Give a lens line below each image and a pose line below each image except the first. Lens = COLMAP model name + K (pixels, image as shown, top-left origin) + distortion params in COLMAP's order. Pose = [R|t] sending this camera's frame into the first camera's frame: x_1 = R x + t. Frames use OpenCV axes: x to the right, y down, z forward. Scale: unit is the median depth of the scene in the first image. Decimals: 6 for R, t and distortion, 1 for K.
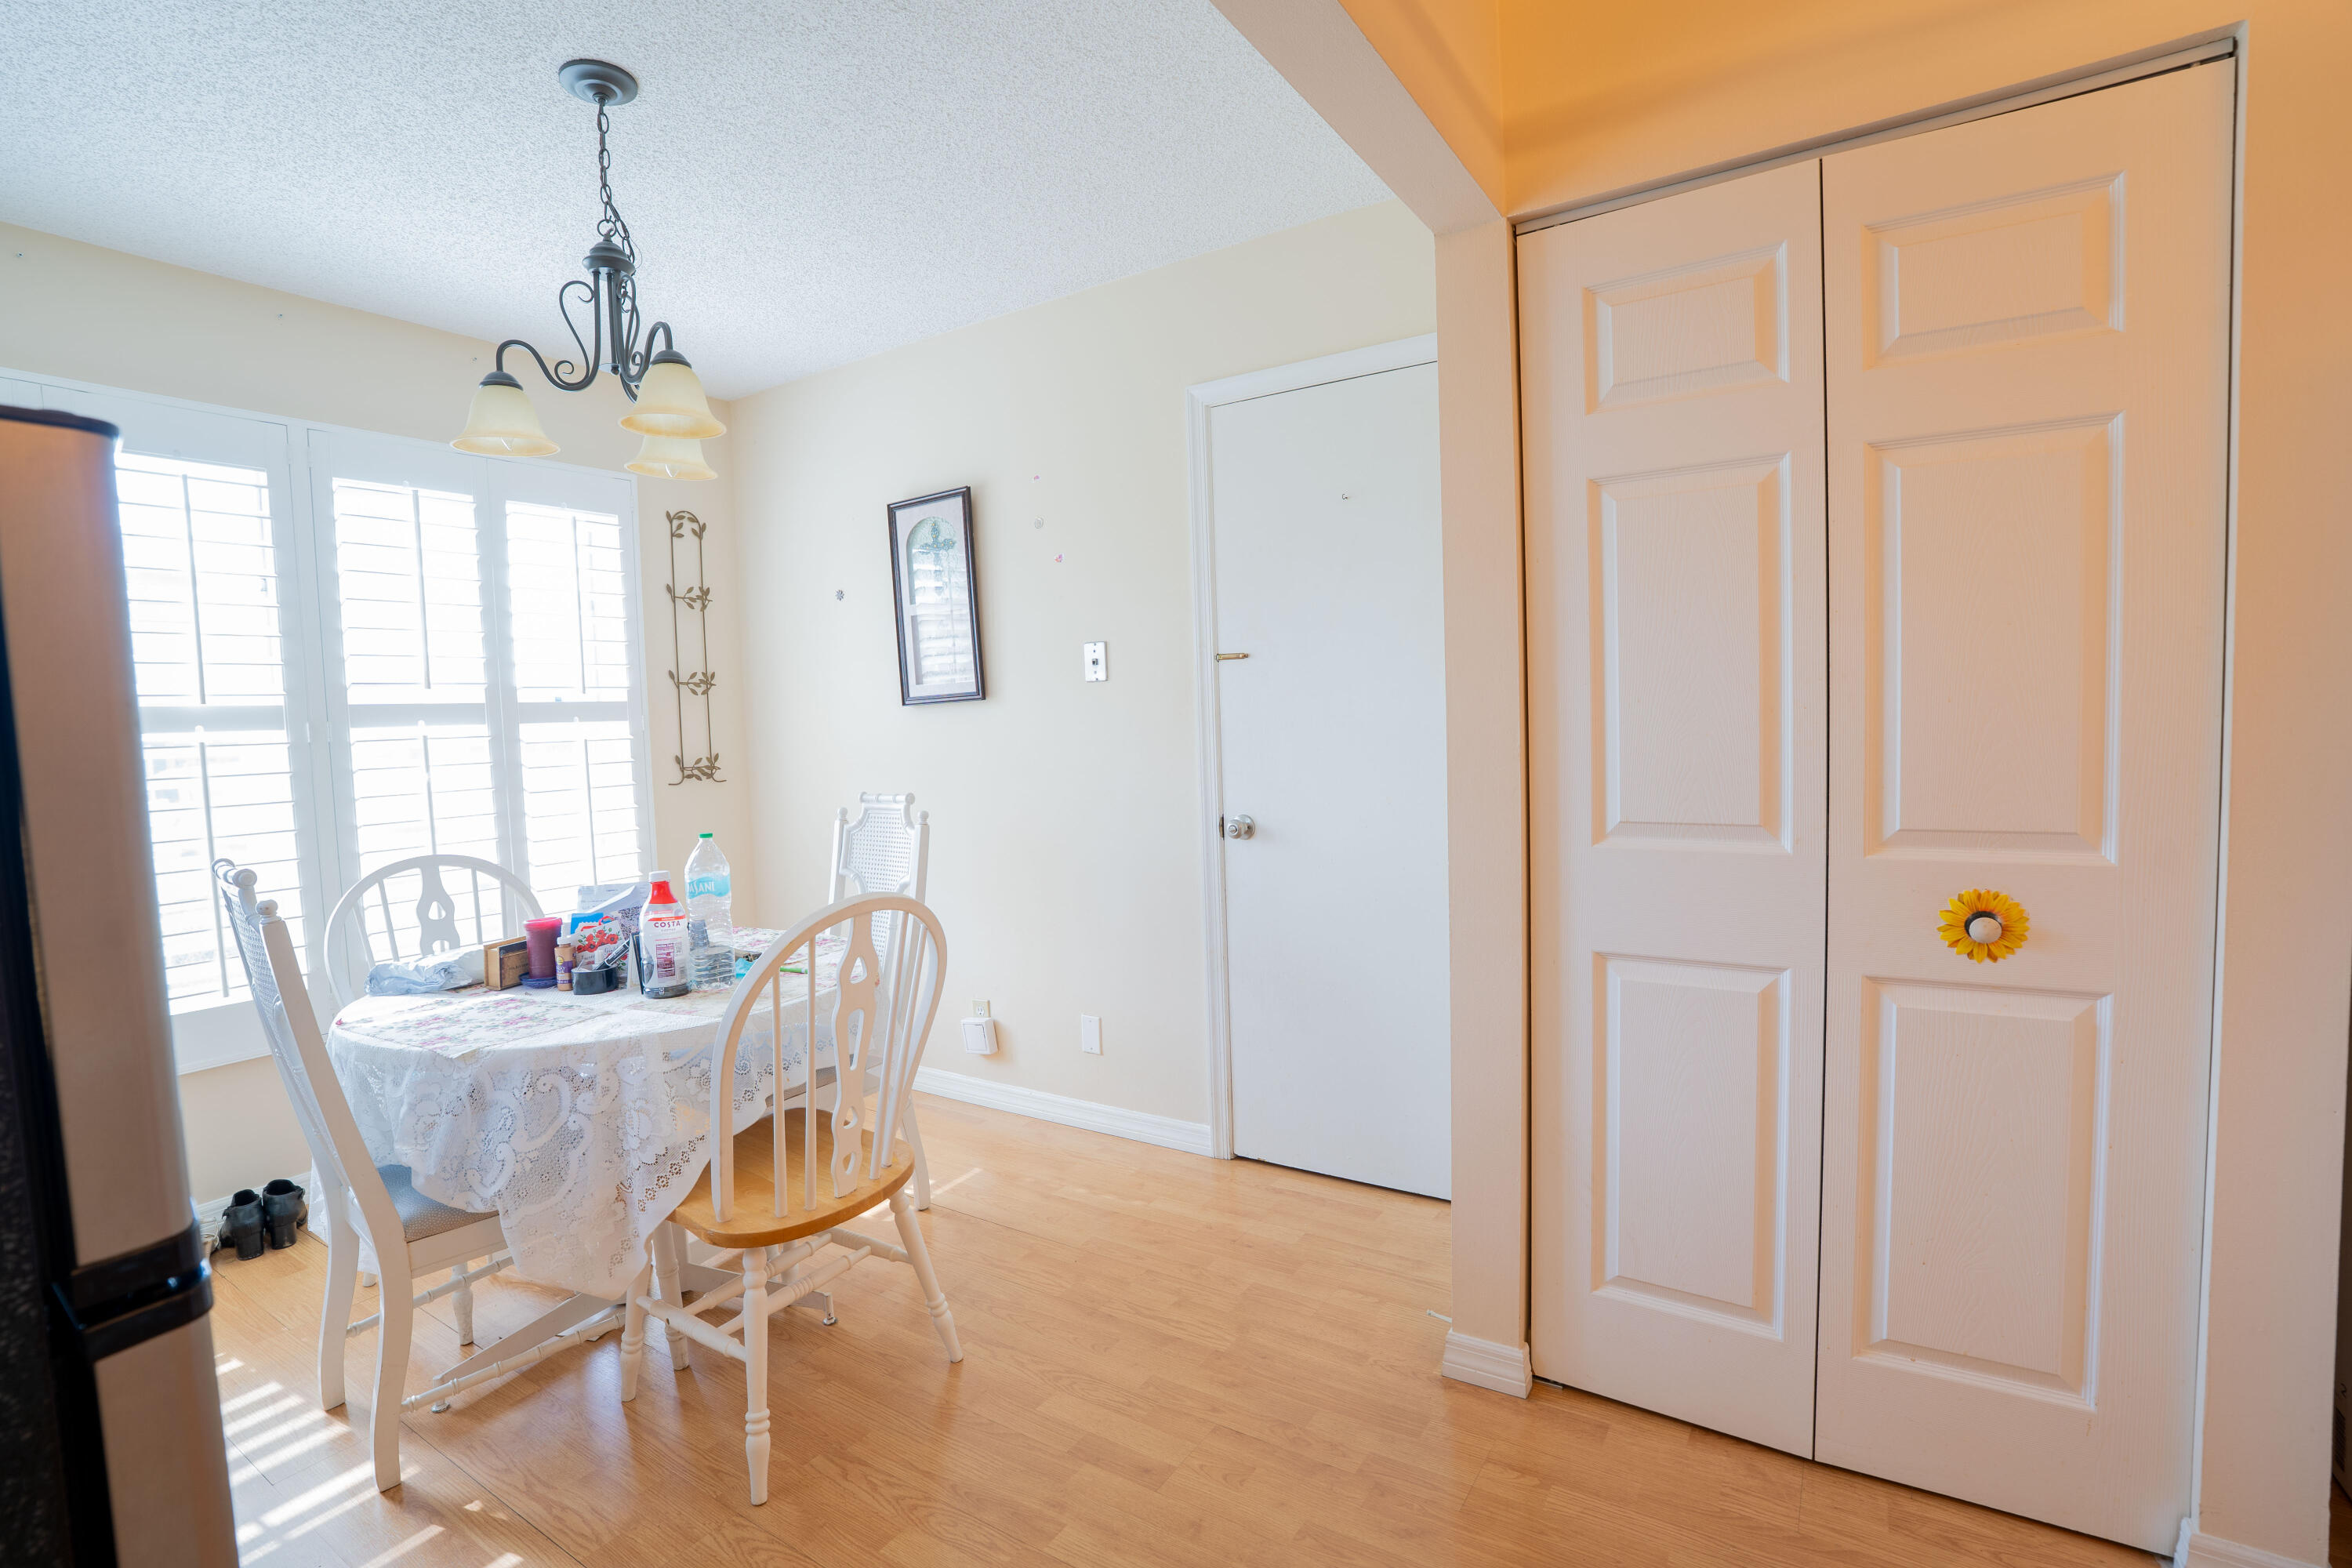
lens RADIAL K [[1087.8, 0, 1168.4], [0, 1087.8, 777.3], [0, 0, 1]] dist [-0.071013, 0.026040]
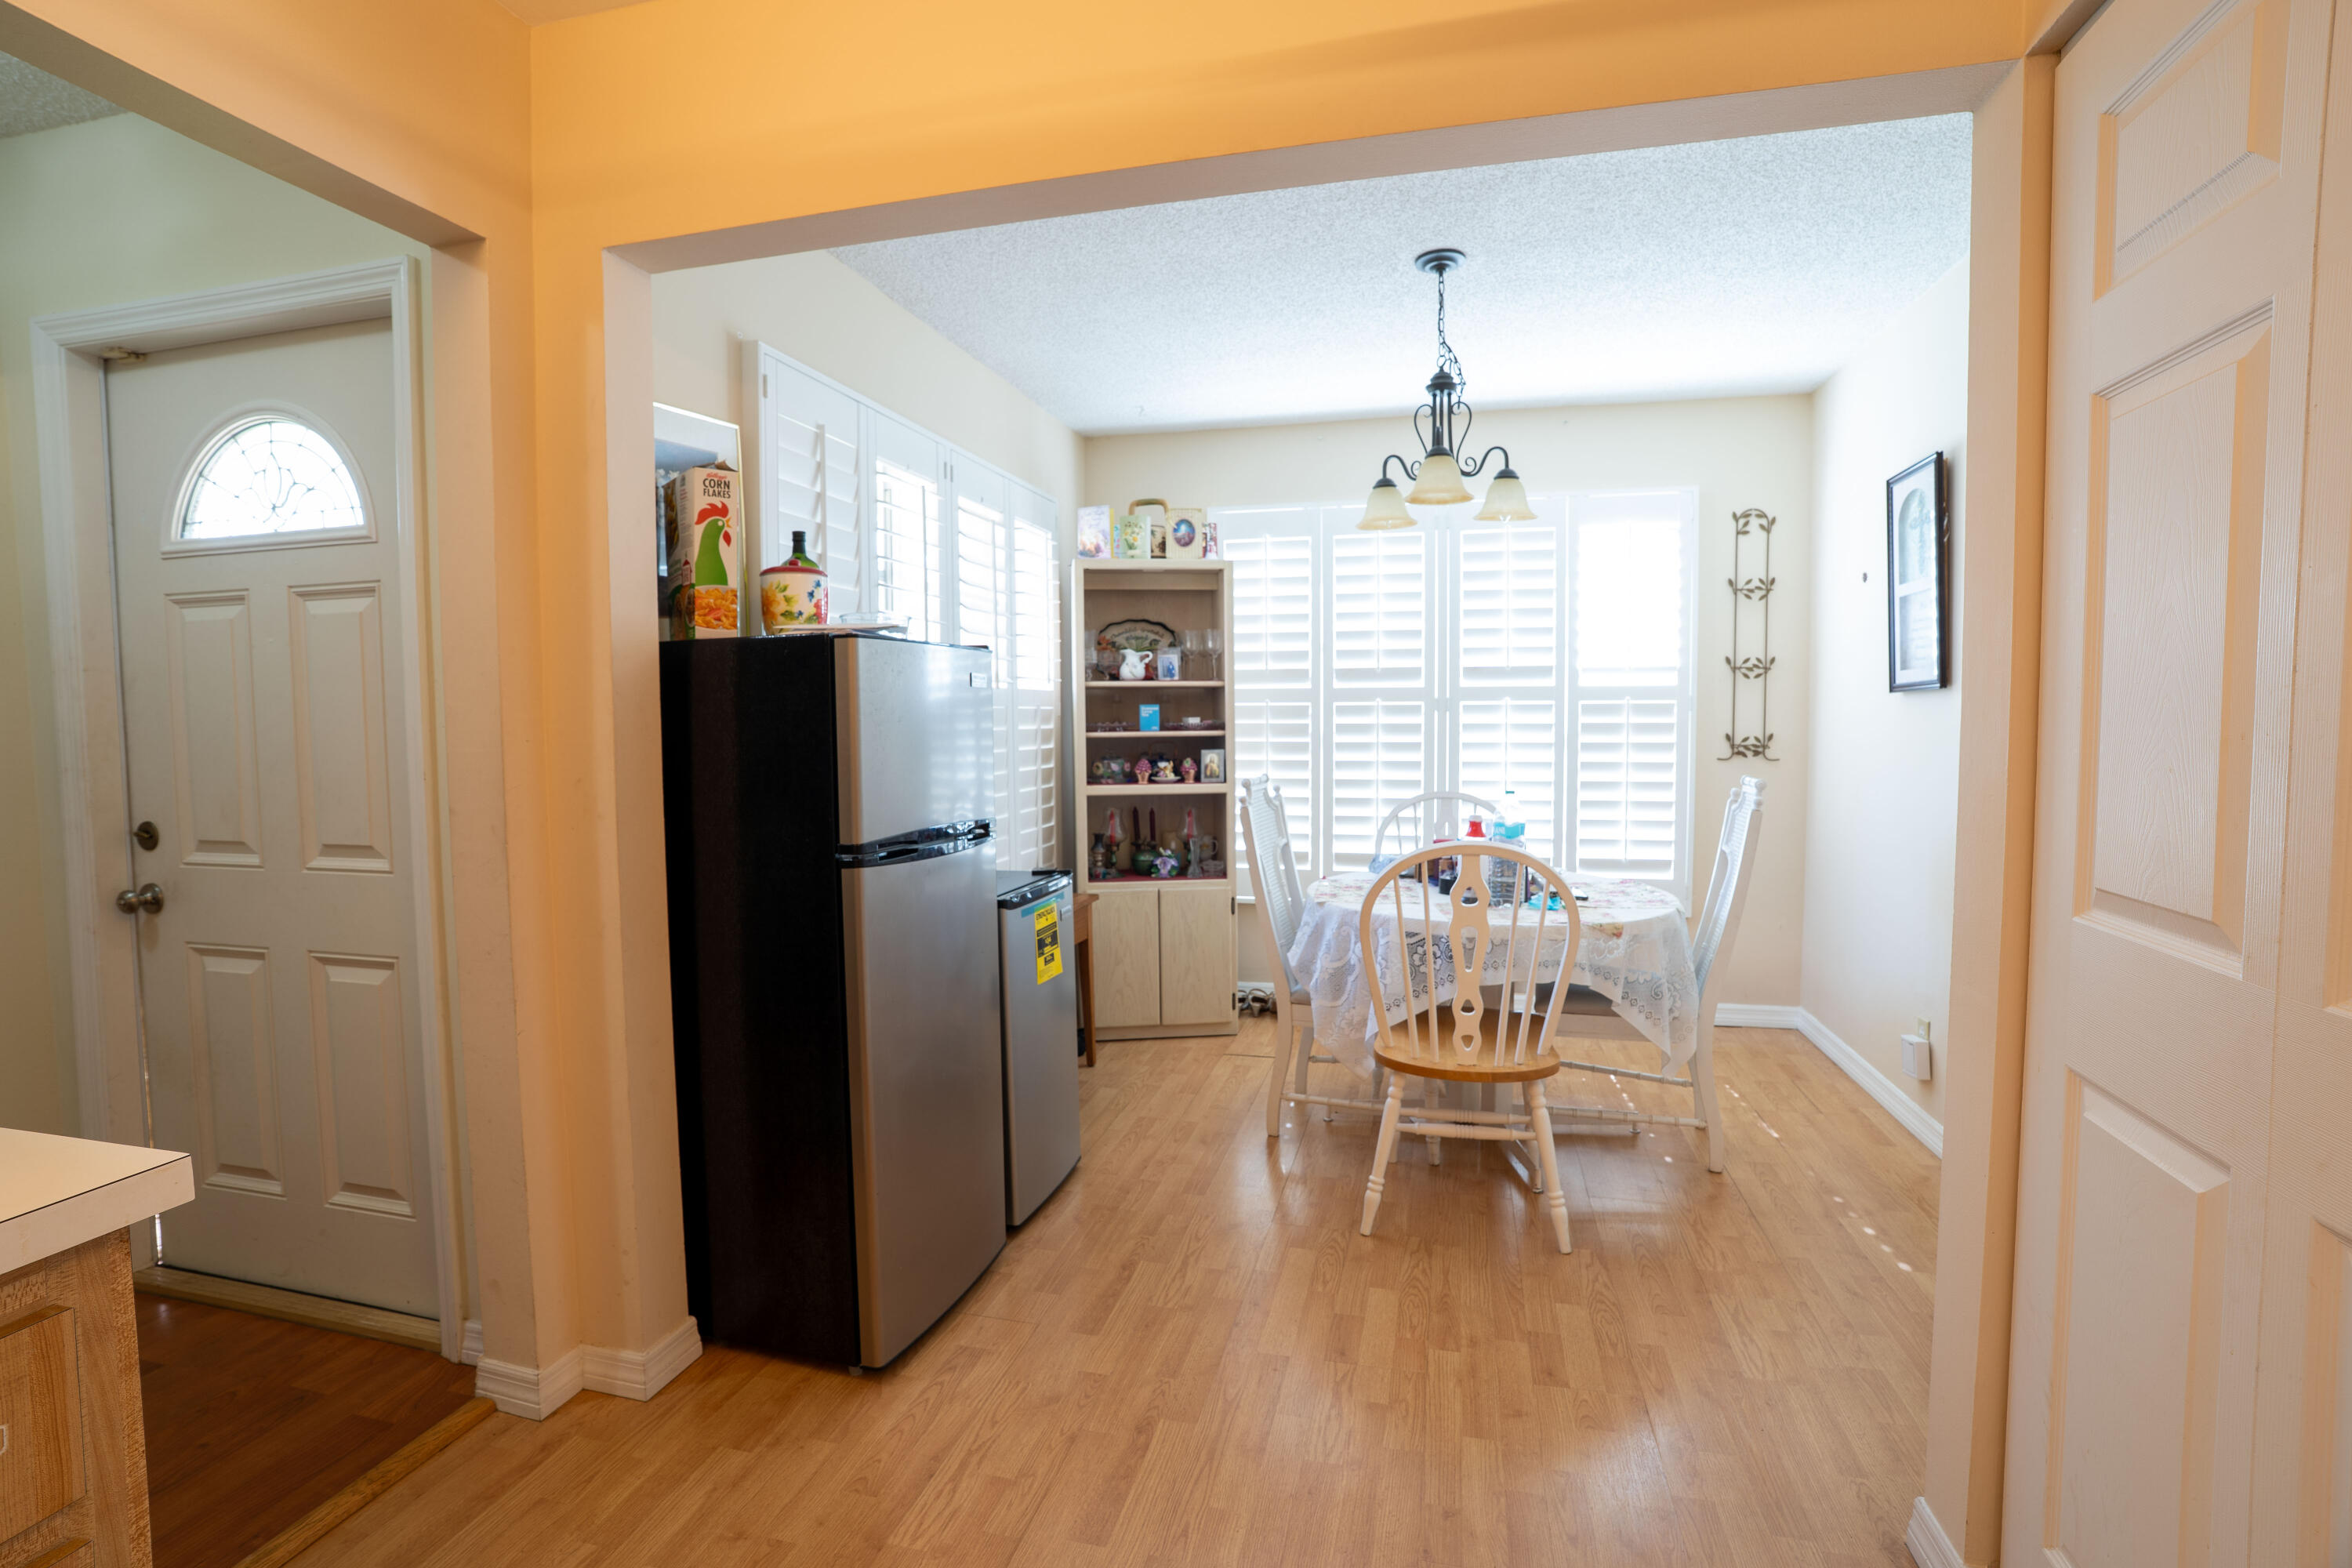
lens RADIAL K [[1087.8, 0, 1168.4], [0, 1087.8, 777.3], [0, 0, 1]] dist [-0.071013, 0.026040]
pose [[0.320004, 0.086013, -0.943504, 0.515749], [-0.059084, 0.995744, 0.070736, -0.024545], [0.945572, 0.033110, 0.323724, 0.126934]]
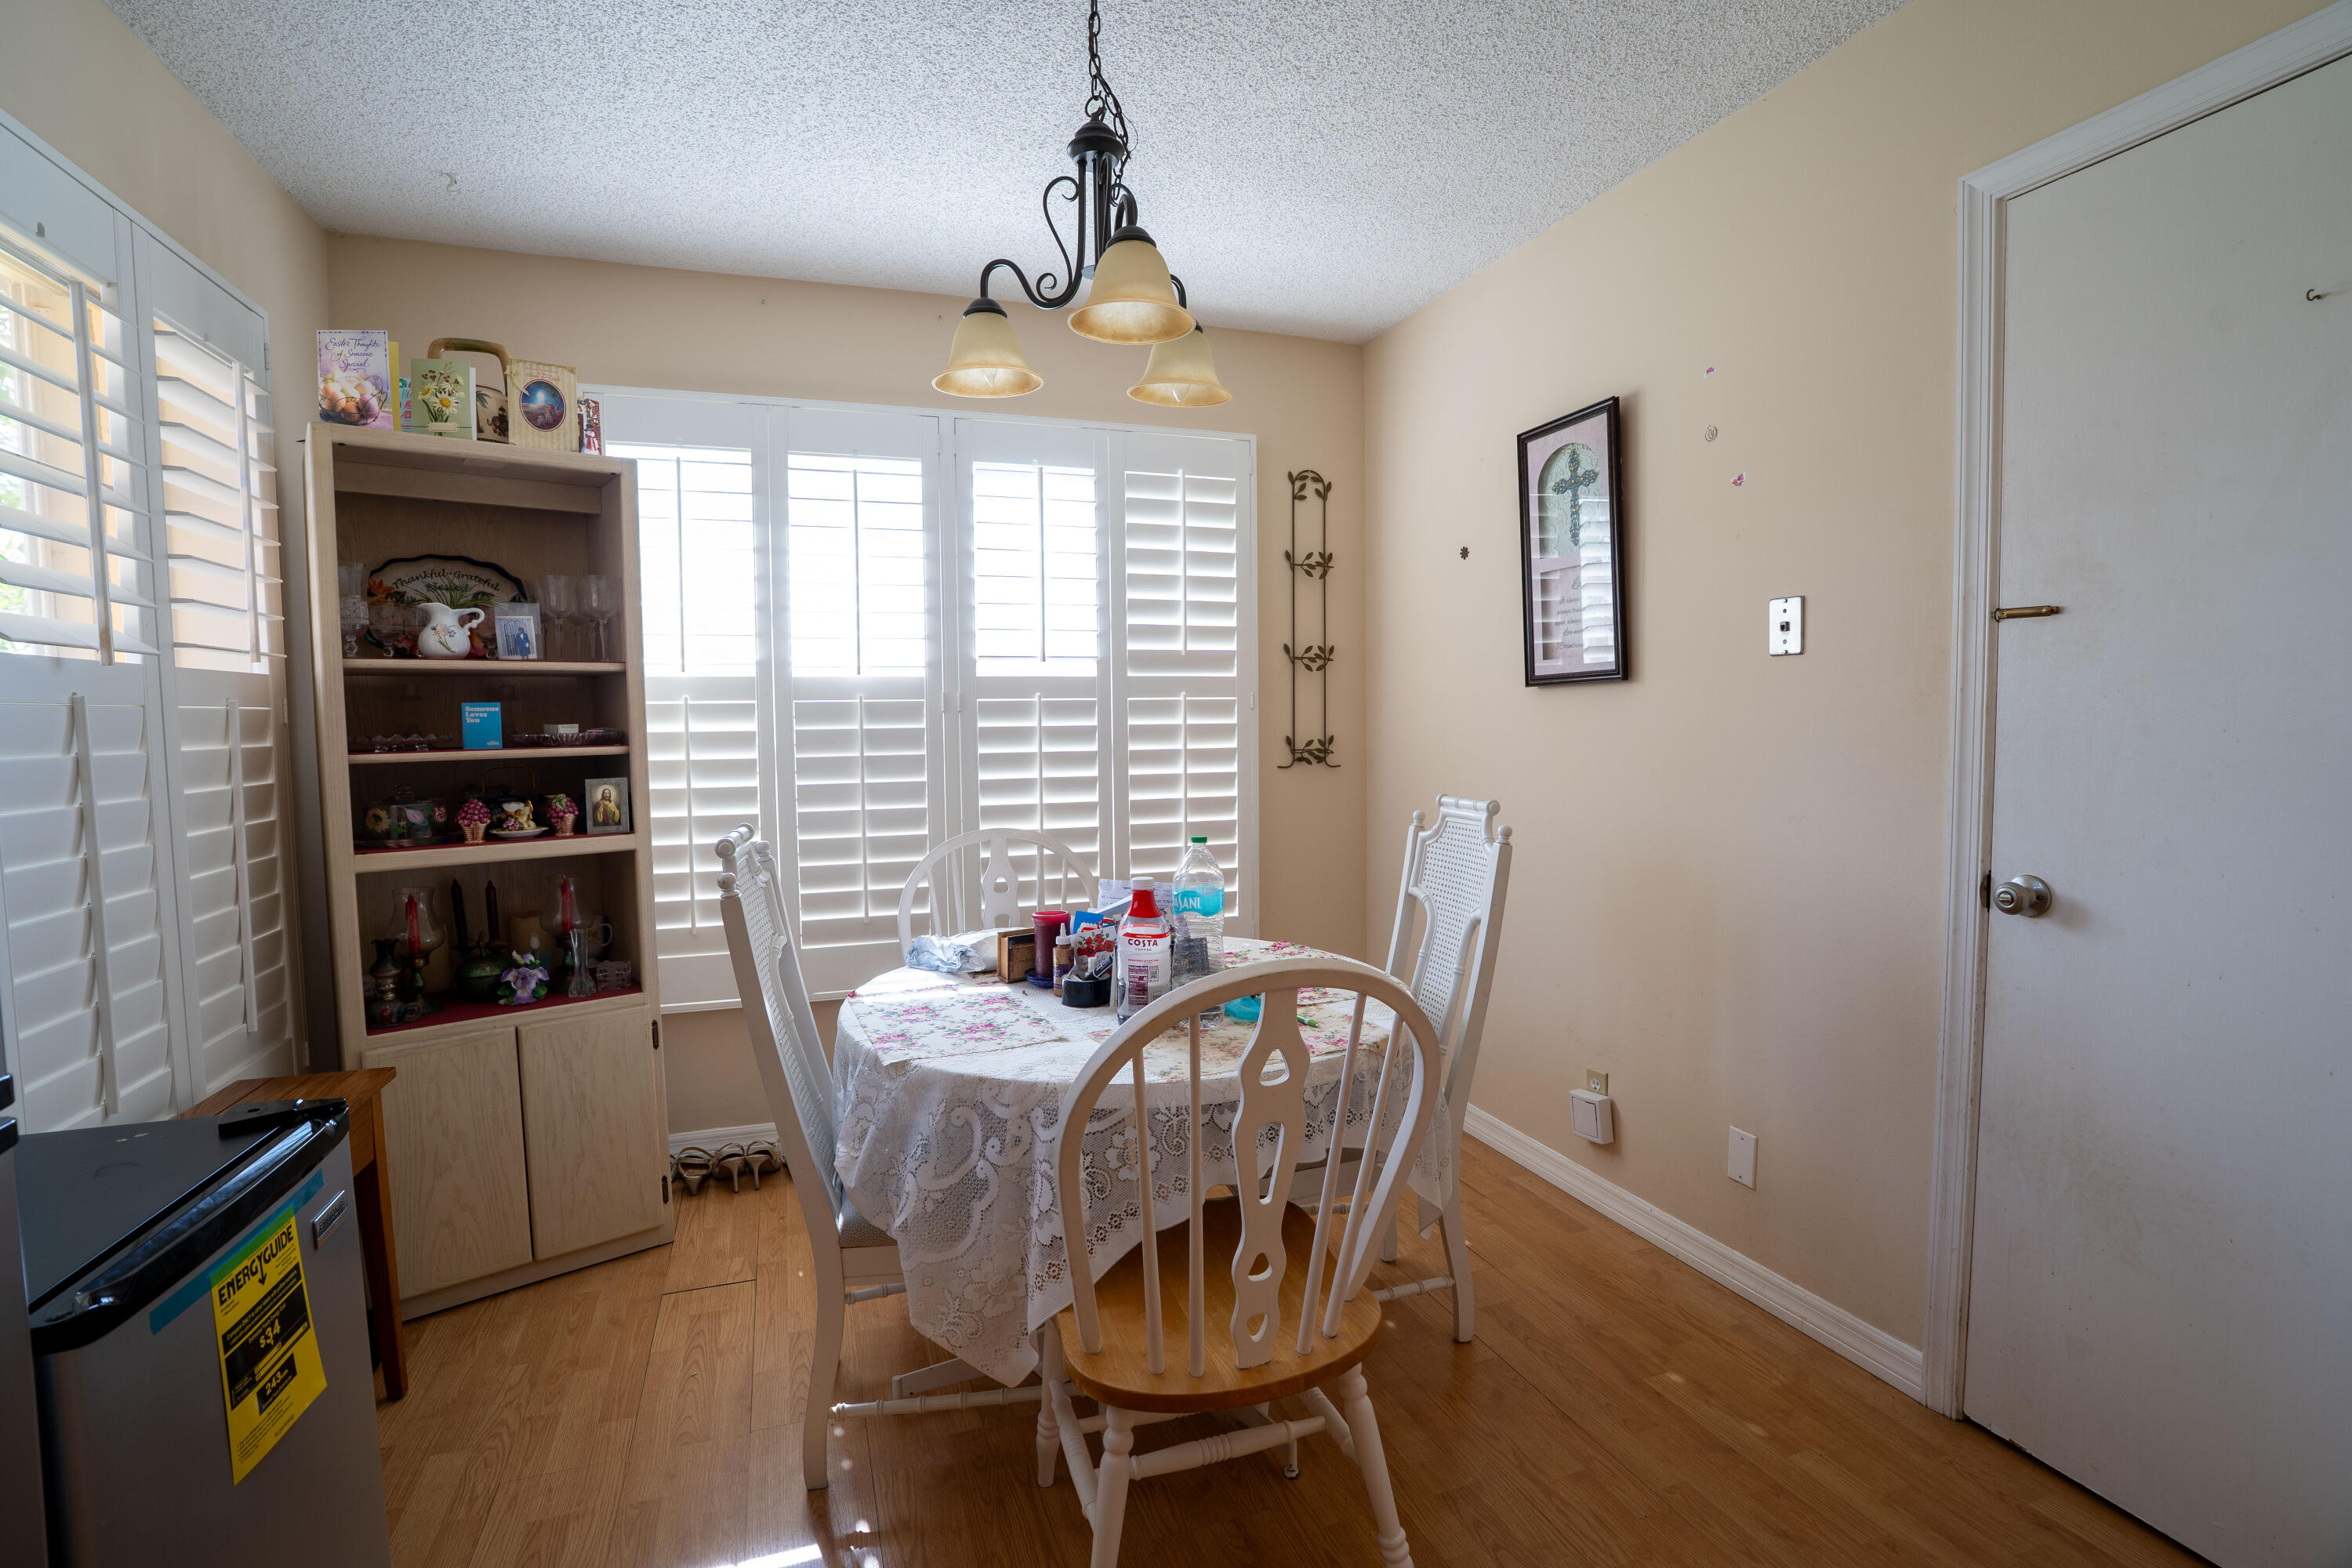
lens RADIAL K [[1087.8, 0, 1168.4], [0, 1087.8, 777.3], [0, 0, 1]] dist [-0.071013, 0.026040]
pose [[0.795943, 0.061863, -0.602202, 0.034671], [-0.051700, 0.998077, 0.034198, -0.014889], [0.603160, 0.003914, 0.797611, 0.243039]]
